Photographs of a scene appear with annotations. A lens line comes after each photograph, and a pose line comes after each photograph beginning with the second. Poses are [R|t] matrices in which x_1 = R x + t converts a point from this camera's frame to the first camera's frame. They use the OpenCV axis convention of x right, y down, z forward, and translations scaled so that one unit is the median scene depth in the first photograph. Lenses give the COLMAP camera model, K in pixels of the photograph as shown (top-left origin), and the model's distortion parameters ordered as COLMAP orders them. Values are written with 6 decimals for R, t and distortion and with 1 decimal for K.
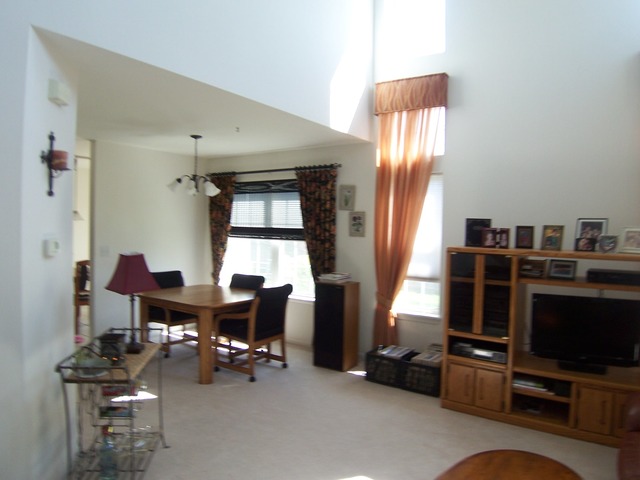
lens RADIAL K [[444.6, 0, 320.0], [0, 444.6, 240.0], [0, 0, 1]] dist [-0.061393, -0.000183]
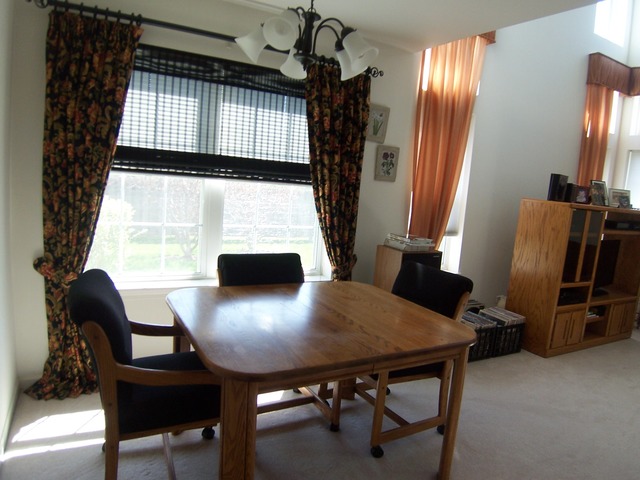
lens RADIAL K [[444.6, 0, 320.0], [0, 444.6, 240.0], [0, 0, 1]] dist [-0.061393, -0.000183]
pose [[0.428941, -0.114747, 0.896015, -0.662220], [-0.048701, 0.987519, 0.149779, -0.017242], [-0.902019, -0.107883, 0.417999, 0.845330]]
